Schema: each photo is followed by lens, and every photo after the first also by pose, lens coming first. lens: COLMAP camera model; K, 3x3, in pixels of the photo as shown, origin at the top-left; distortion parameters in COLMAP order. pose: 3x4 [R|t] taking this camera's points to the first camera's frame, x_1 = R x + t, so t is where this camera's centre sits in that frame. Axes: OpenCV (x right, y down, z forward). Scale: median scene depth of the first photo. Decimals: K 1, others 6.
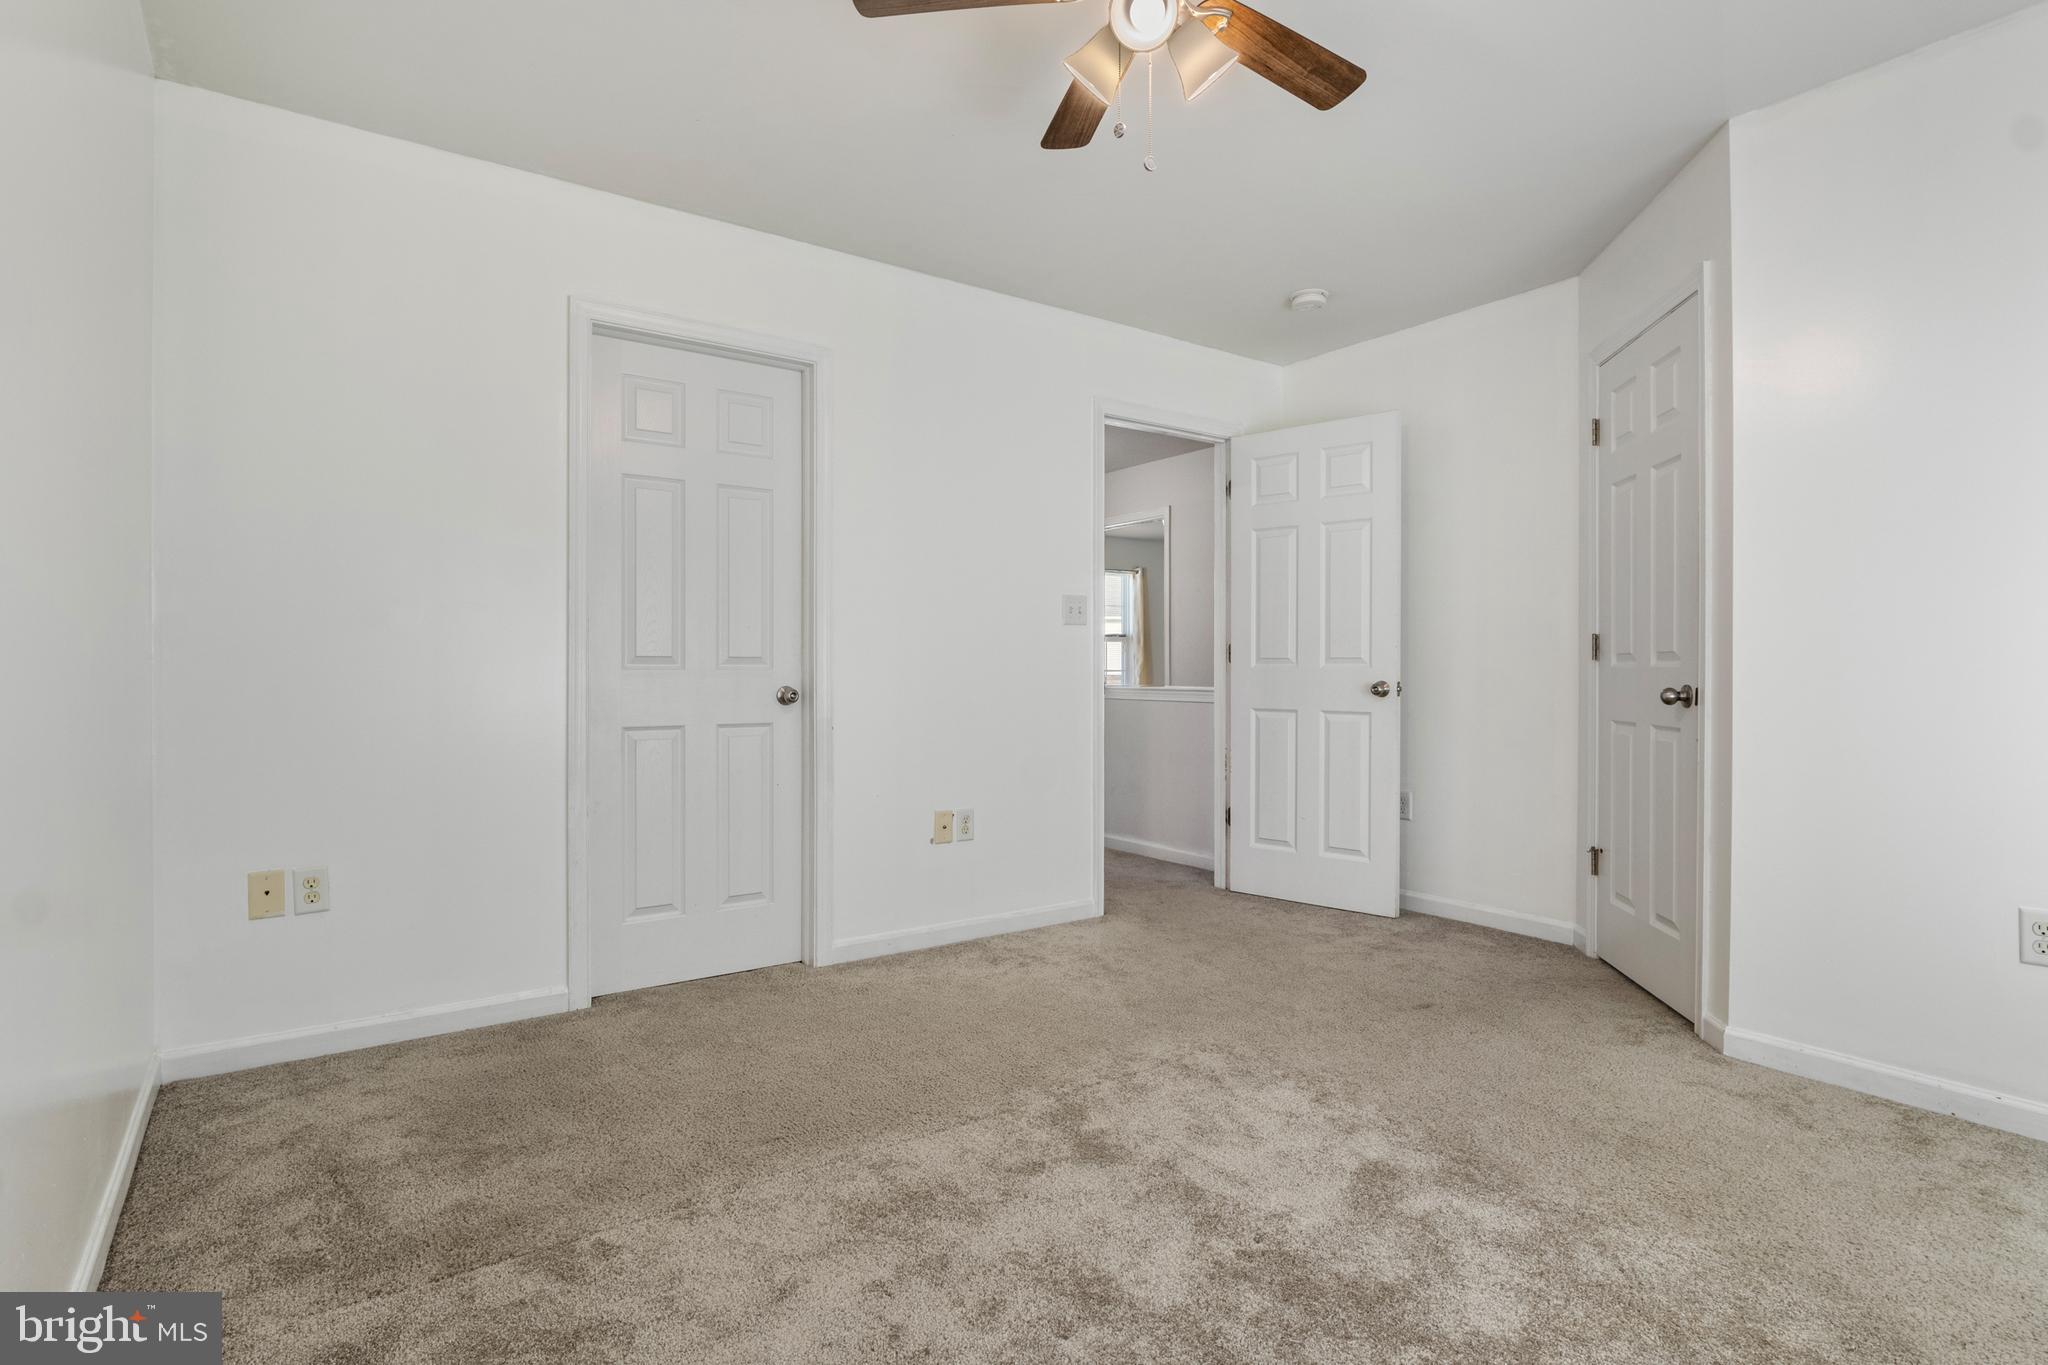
lens RADIAL K [[1030.8, 0, 1023.1], [0, 1030.8, 679.3], [0, 0, 1]] dist [-0.008006, 0.000462]
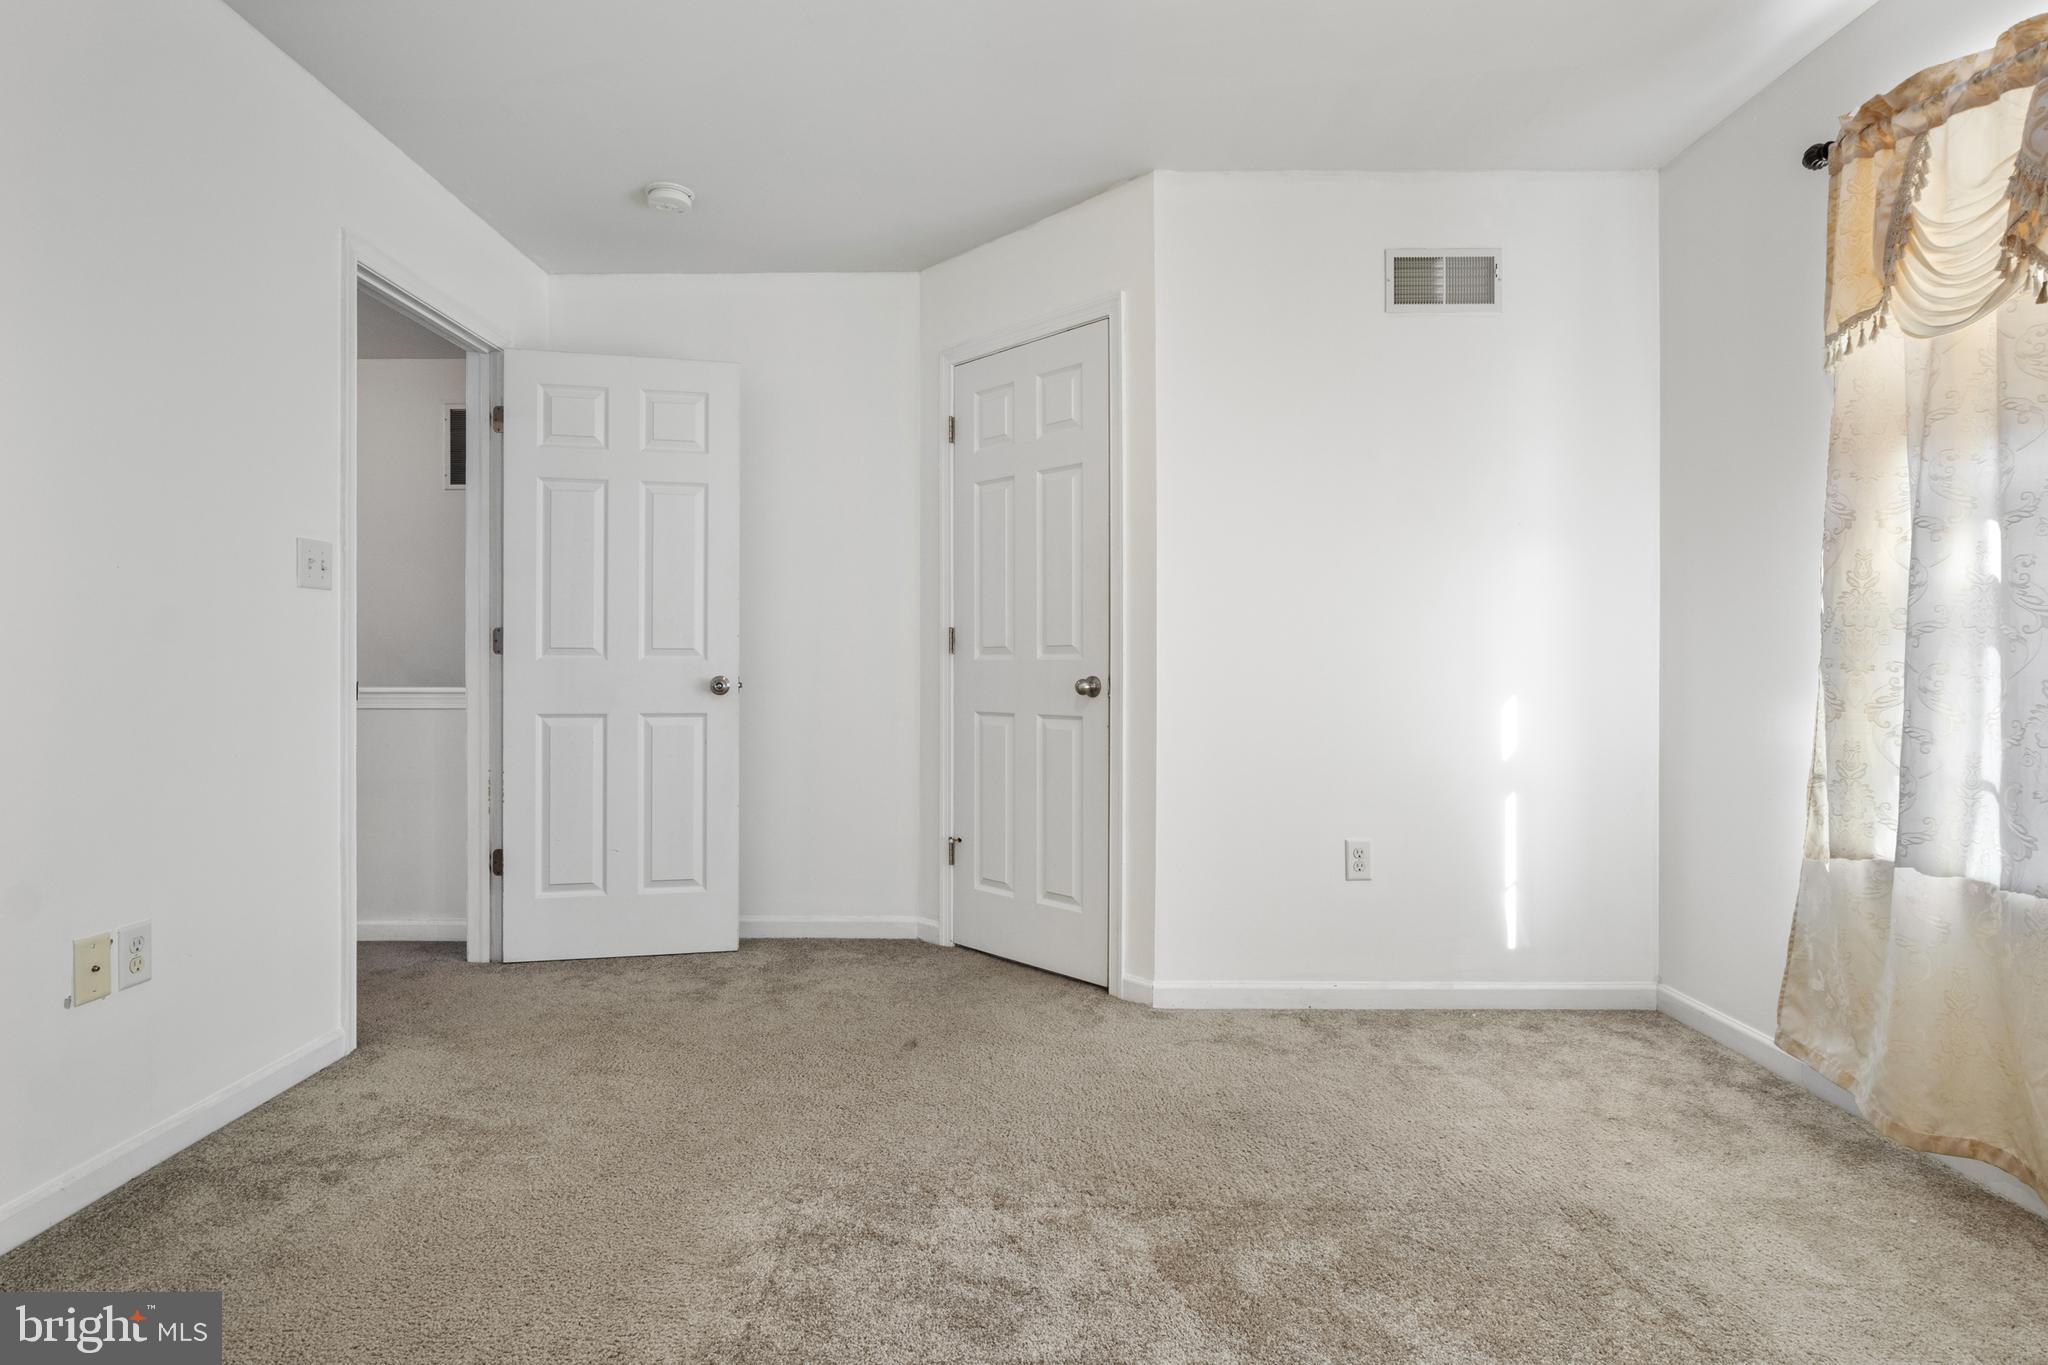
lens RADIAL K [[1030.8, 0, 1018.9], [0, 1030.8, 668.7], [0, 0, 1]] dist [-0.008006, 0.000462]
pose [[0.586301, -0.003868, 0.810084, -0.227873], [0.008479, 0.999963, -0.001362, -0.001502], [-0.810049, 0.007667, 0.586312, 0.344002]]
